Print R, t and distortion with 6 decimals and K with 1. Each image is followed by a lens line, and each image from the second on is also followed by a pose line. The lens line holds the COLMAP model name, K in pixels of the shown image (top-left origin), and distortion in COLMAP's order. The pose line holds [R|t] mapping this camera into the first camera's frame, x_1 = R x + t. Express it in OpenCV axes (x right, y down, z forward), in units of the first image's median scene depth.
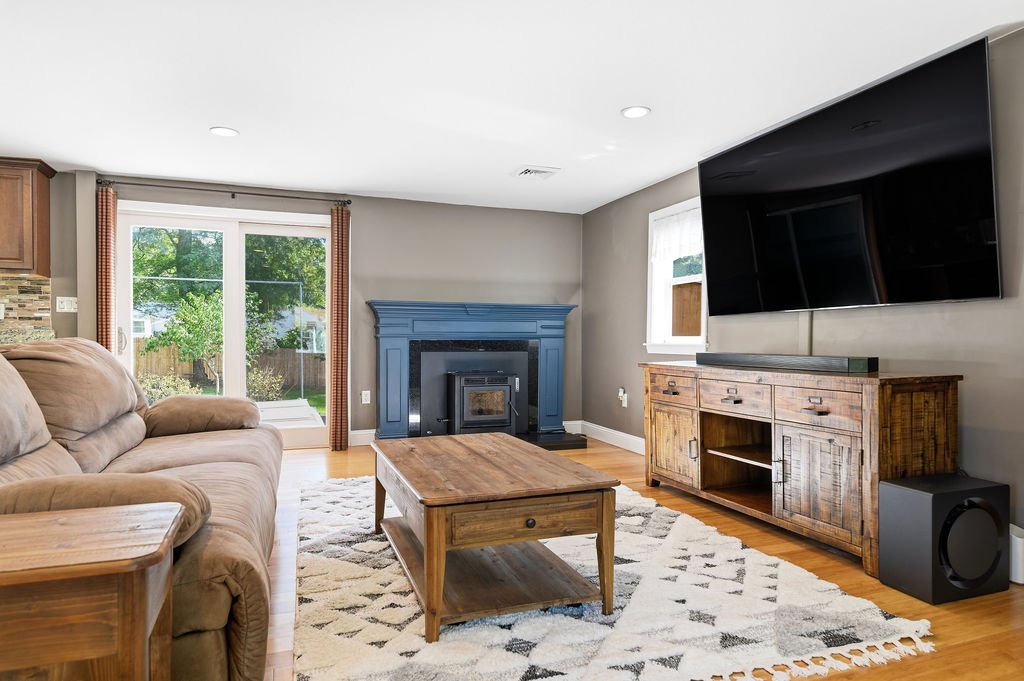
lens RADIAL K [[642.9, 0, 532.4], [0, 642.9, 343.8], [0, 0, 1]] dist [-0.001655, -0.002307]
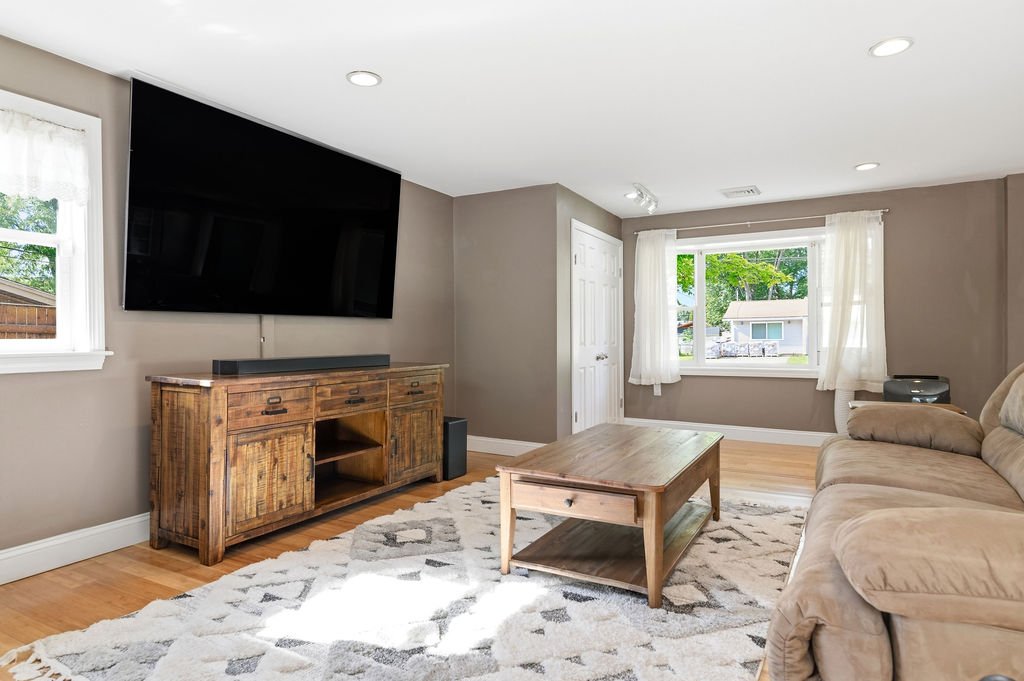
lens RADIAL K [[539.6, 0, 512.0], [0, 539.6, 340.5], [0, 0, 1]] dist [0.000846, 0.000207]
pose [[-0.629580, 0.001653, 0.776934, -0.498731], [0.007925, 0.999959, 0.004295, -0.012299], [-0.776895, 0.008861, -0.629568, 1.236851]]
